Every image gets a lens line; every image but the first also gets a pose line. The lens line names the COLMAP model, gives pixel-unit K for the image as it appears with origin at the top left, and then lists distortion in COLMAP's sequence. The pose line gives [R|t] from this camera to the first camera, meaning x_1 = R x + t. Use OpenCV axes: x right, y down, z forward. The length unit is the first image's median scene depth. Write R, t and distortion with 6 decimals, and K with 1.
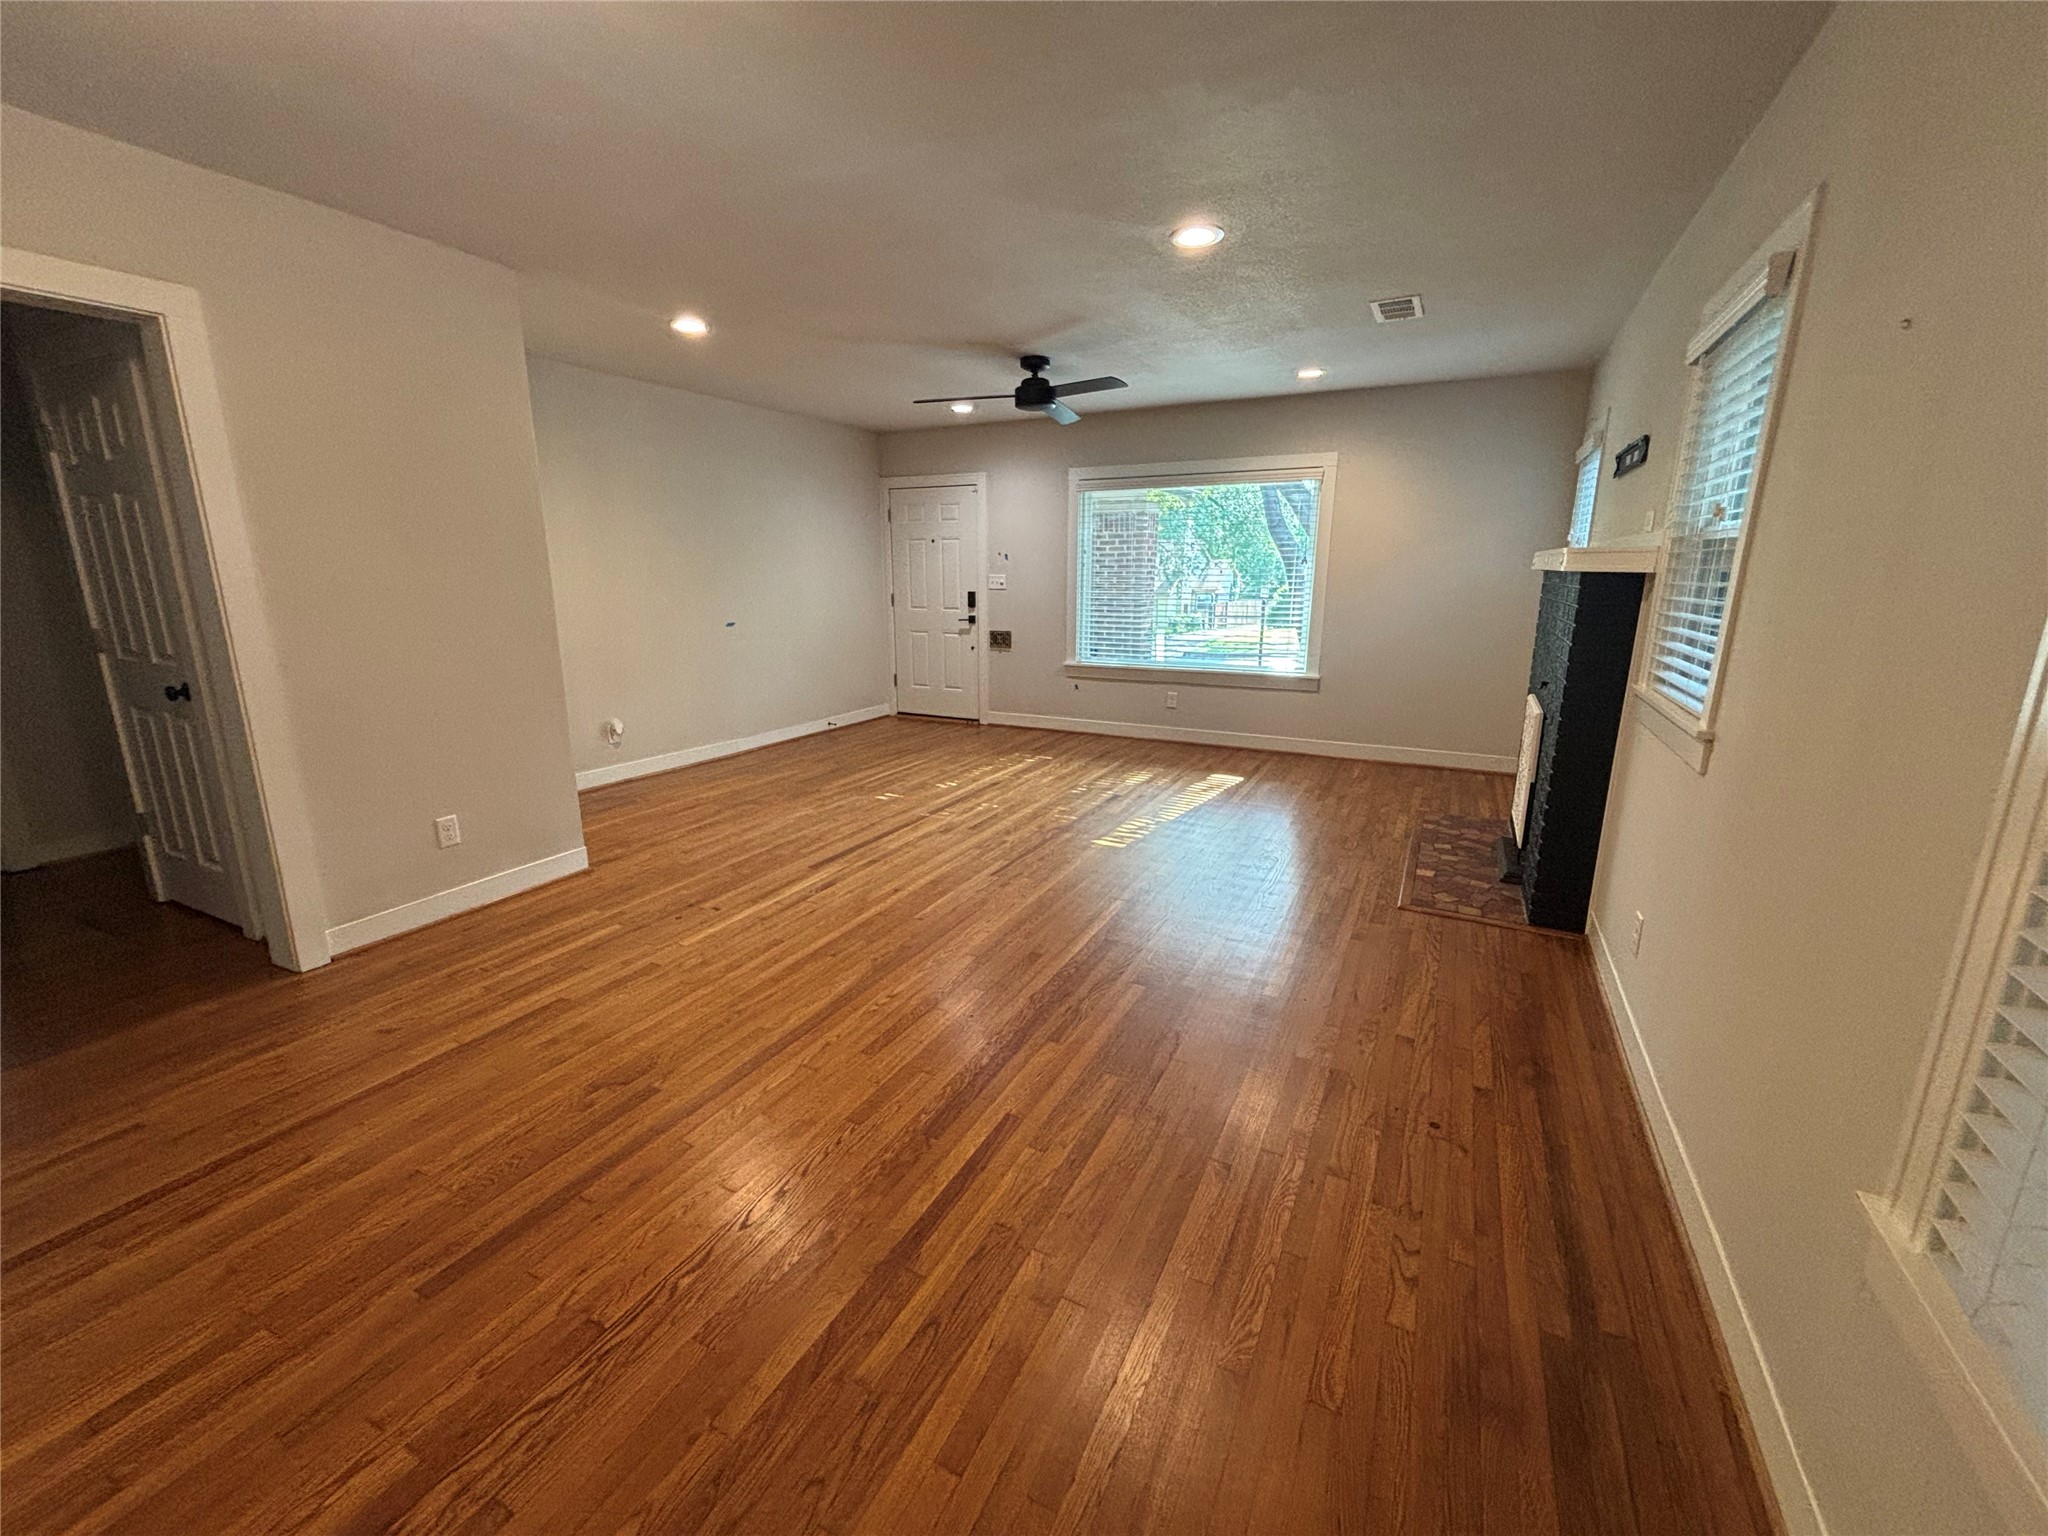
lens RADIAL K [[828.8, 0, 1018.3], [0, 828.8, 762.6], [0, 0, 1]] dist [0.000767, -0.002953]
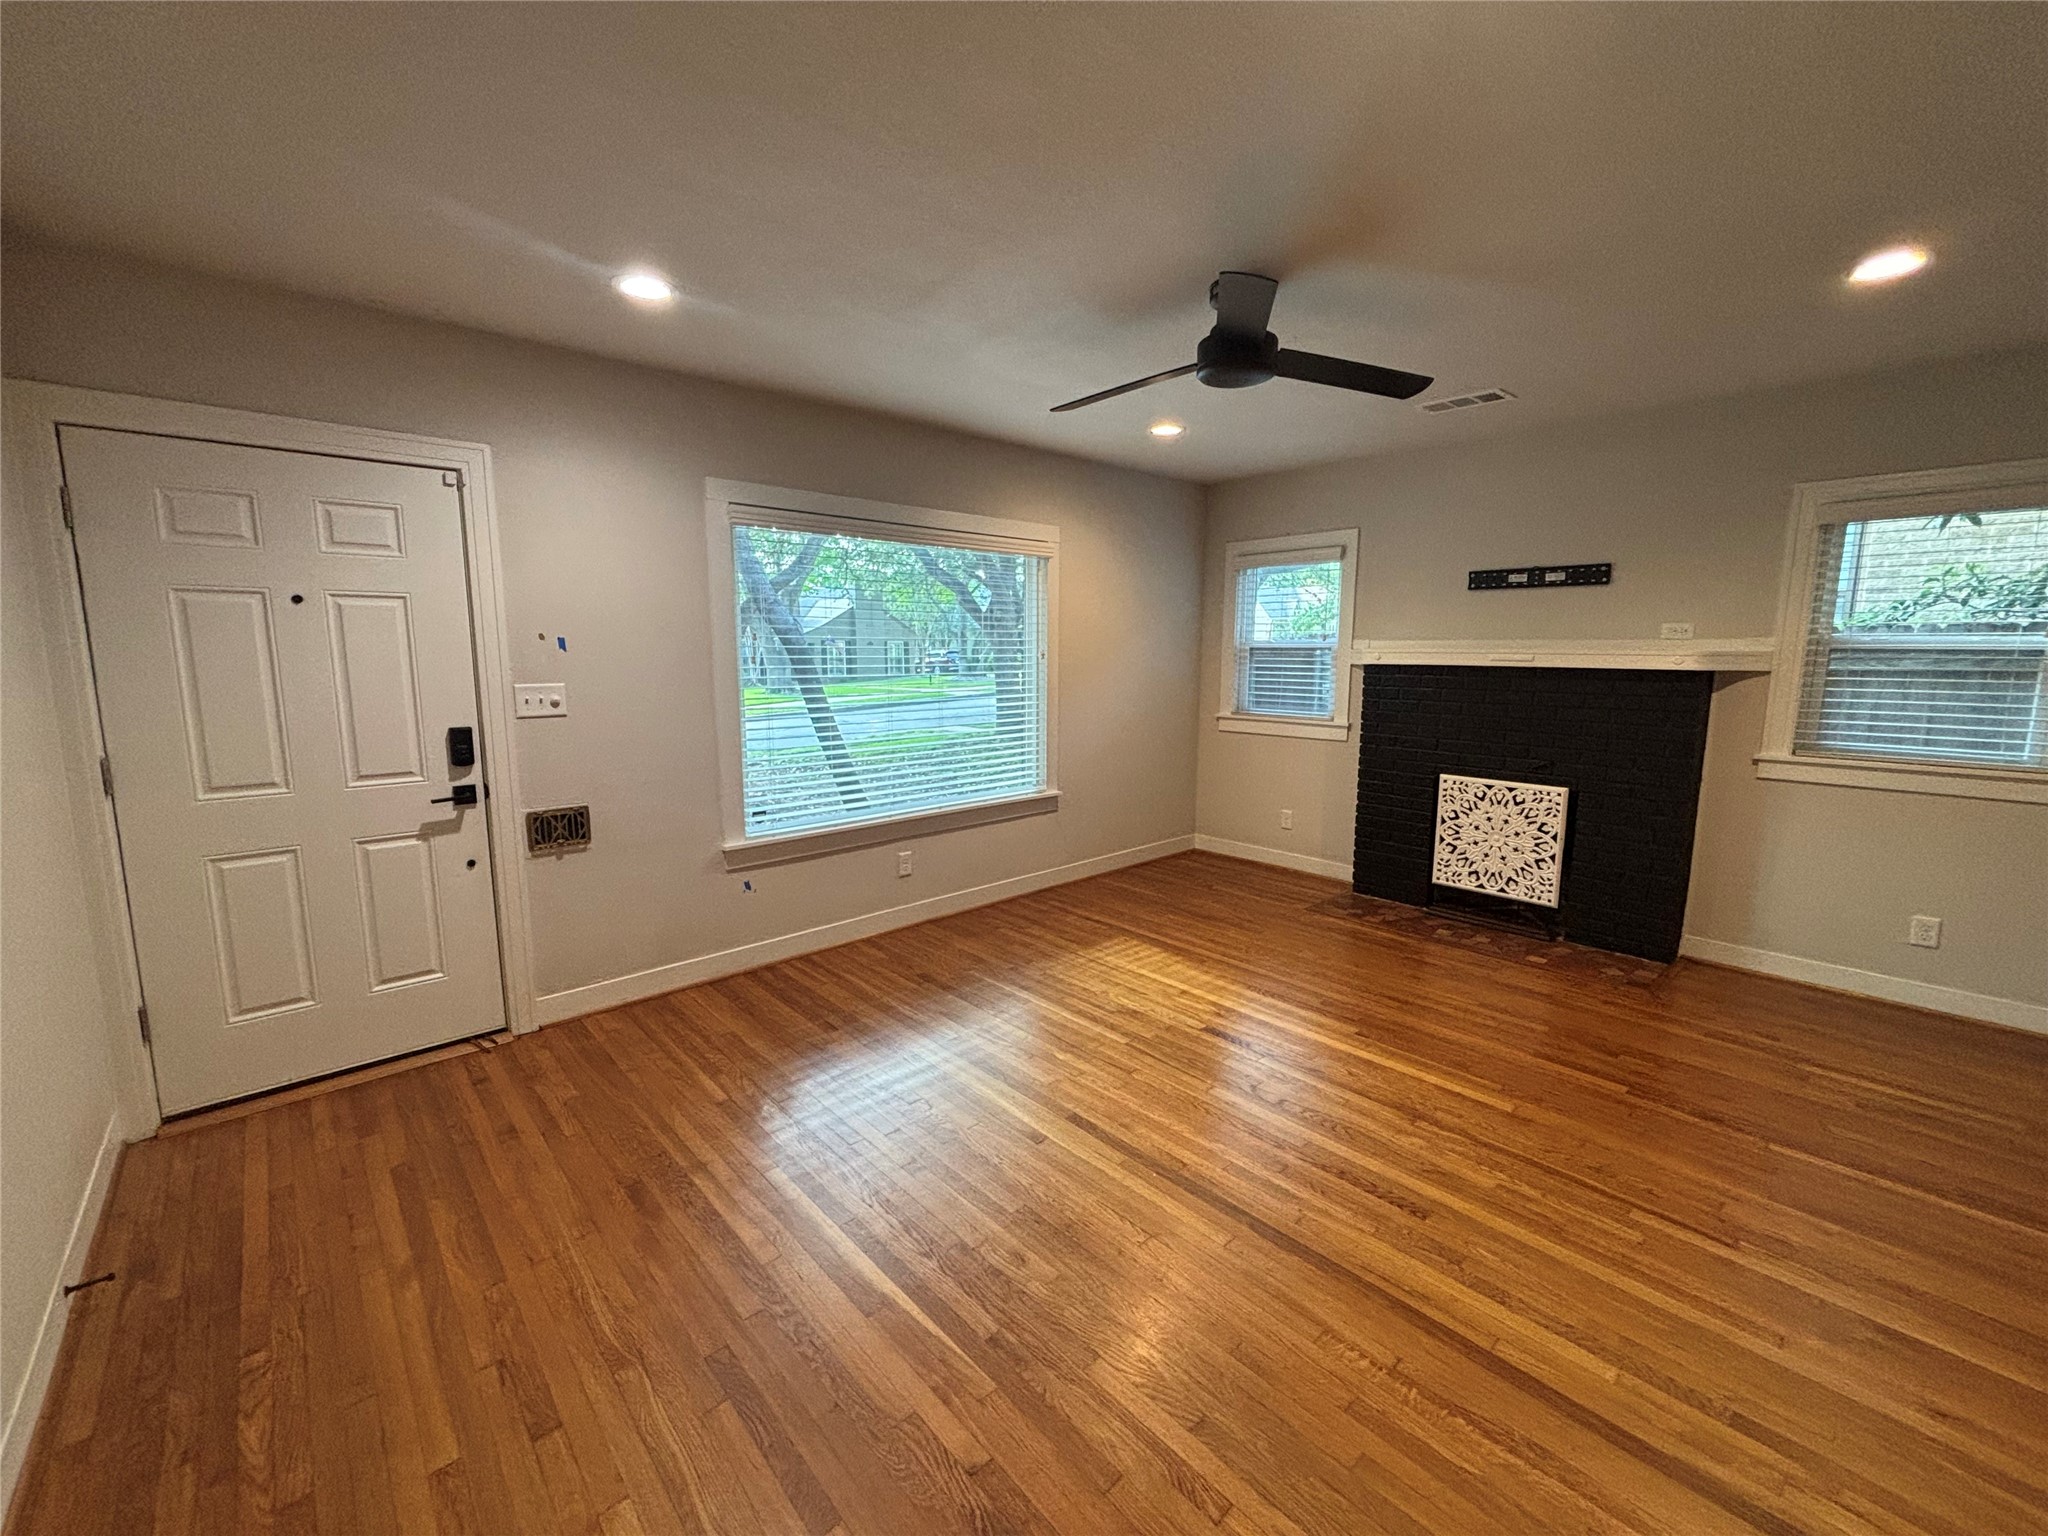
lens RADIAL K [[821.2, 0, 1024.0], [0, 821.2, 768.0], [0, 0, 1]] dist [-0.020455, 0.000013]
pose [[0.355203, -0.134108, 0.925119, -0.518357], [0.213841, 0.975070, 0.059244, -0.240260], [-0.910002, 0.176784, 0.375025, 0.955445]]
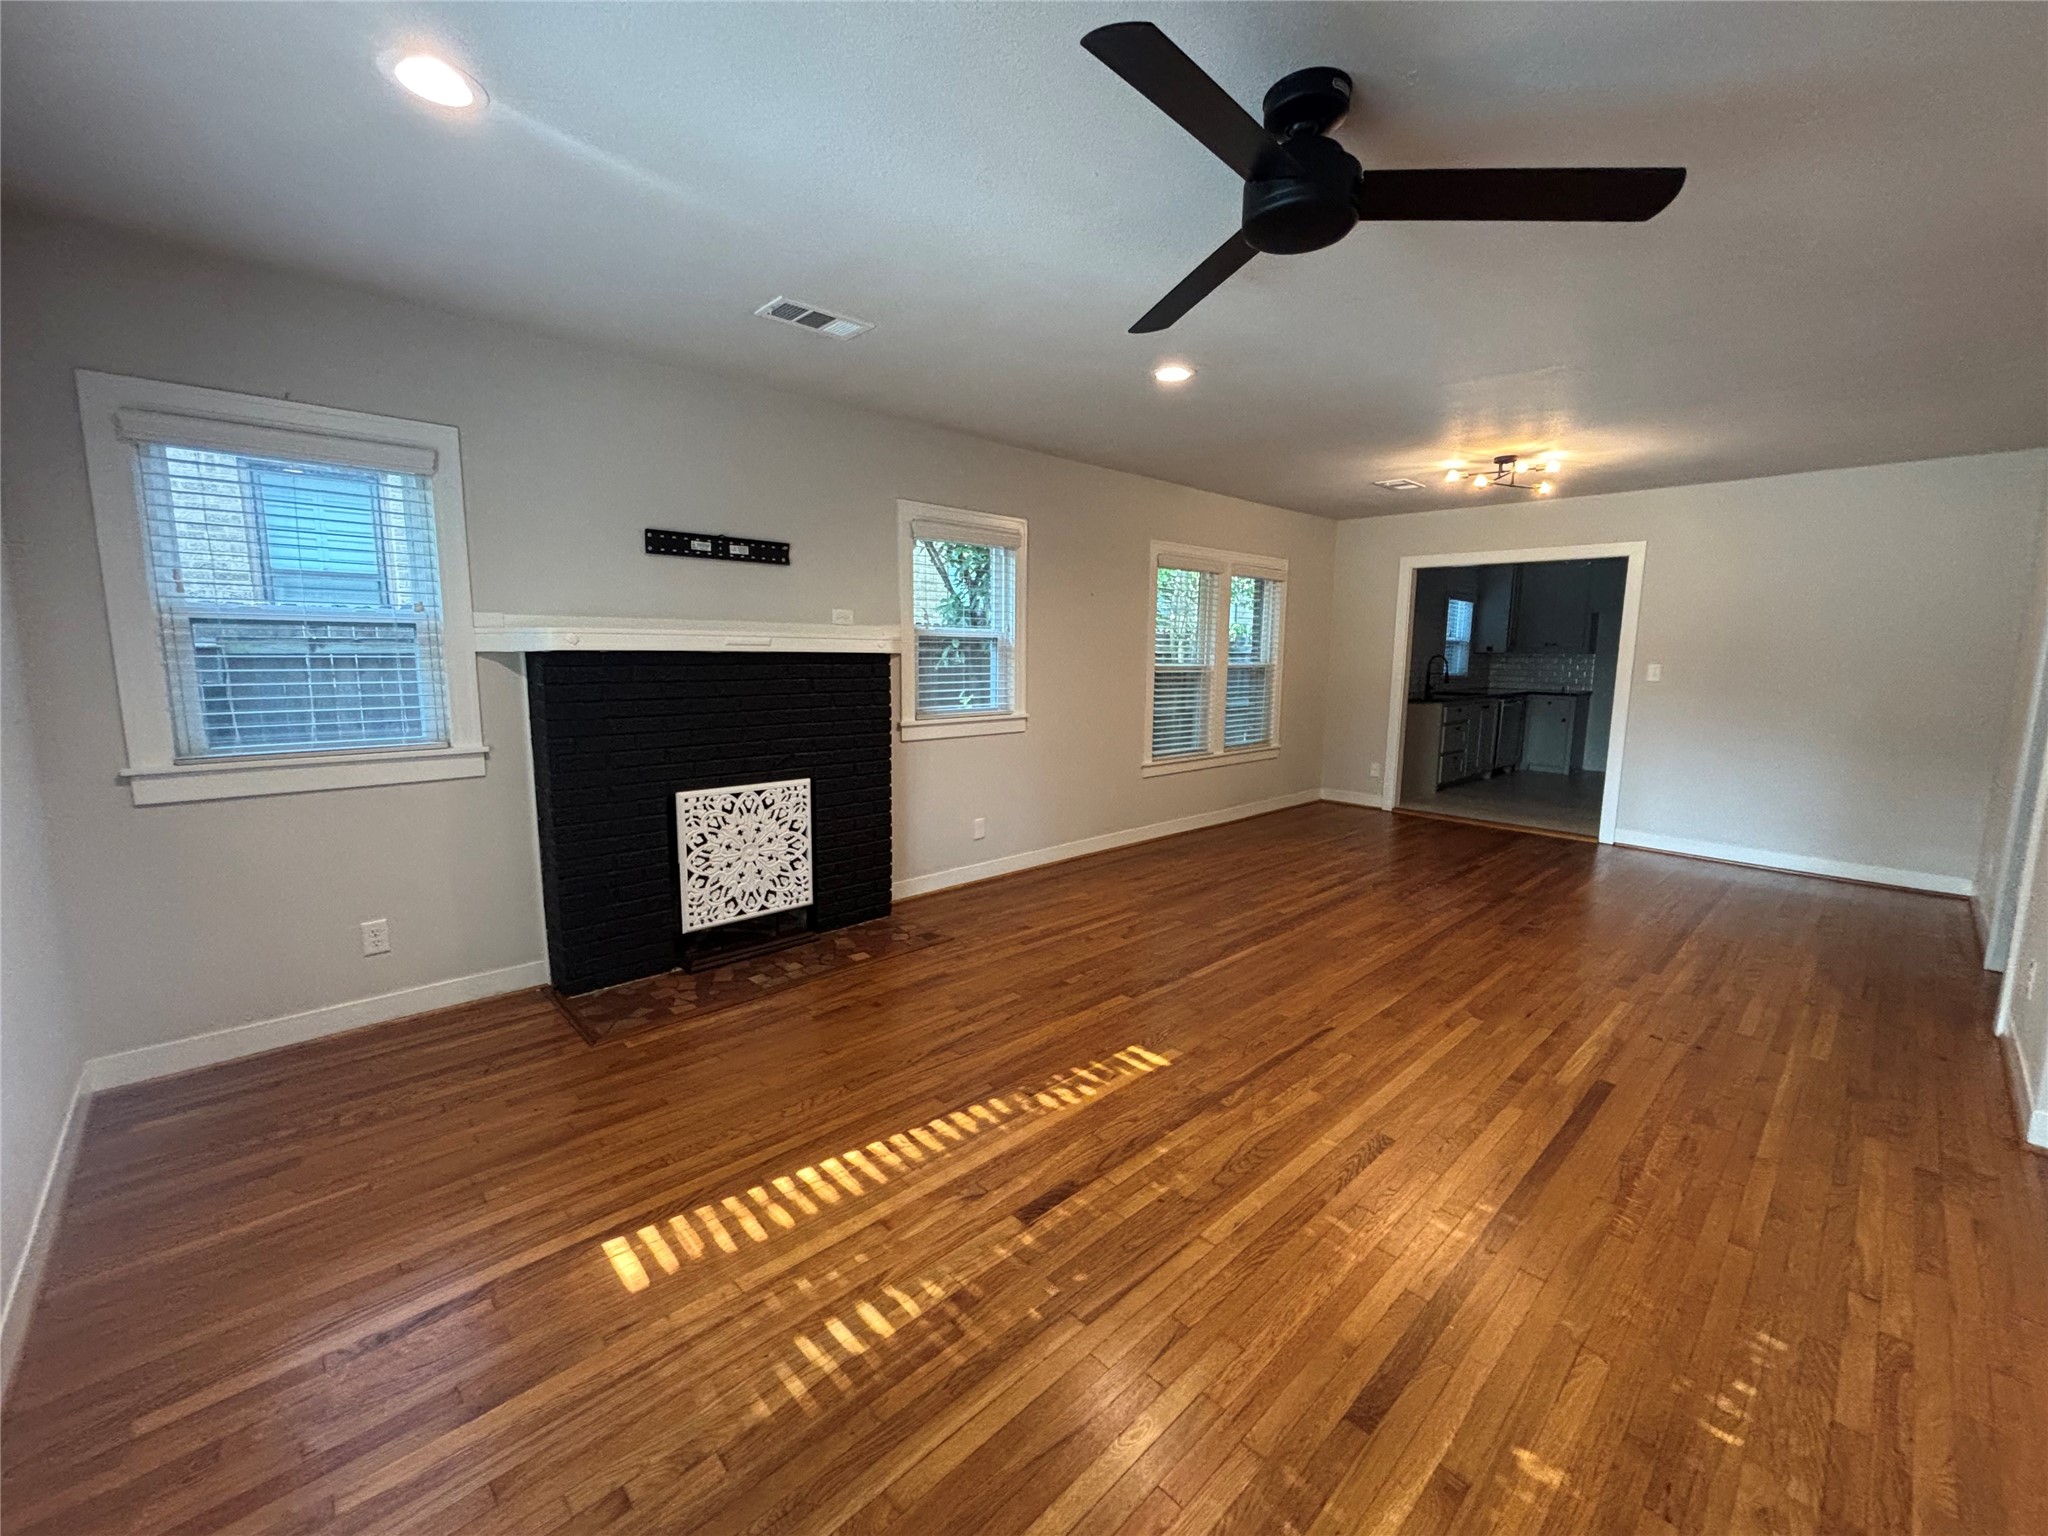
lens RADIAL K [[828.8, 0, 1018.3], [0, 828.8, 762.6], [0, 0, 1]] dist [0.000767, -0.002953]
pose [[-0.941444, -0.059060, 0.331957, 0.003654], [0.065968, 0.933247, 0.353127, -0.341150], [-0.330653, 0.354348, -0.874703, 1.413269]]
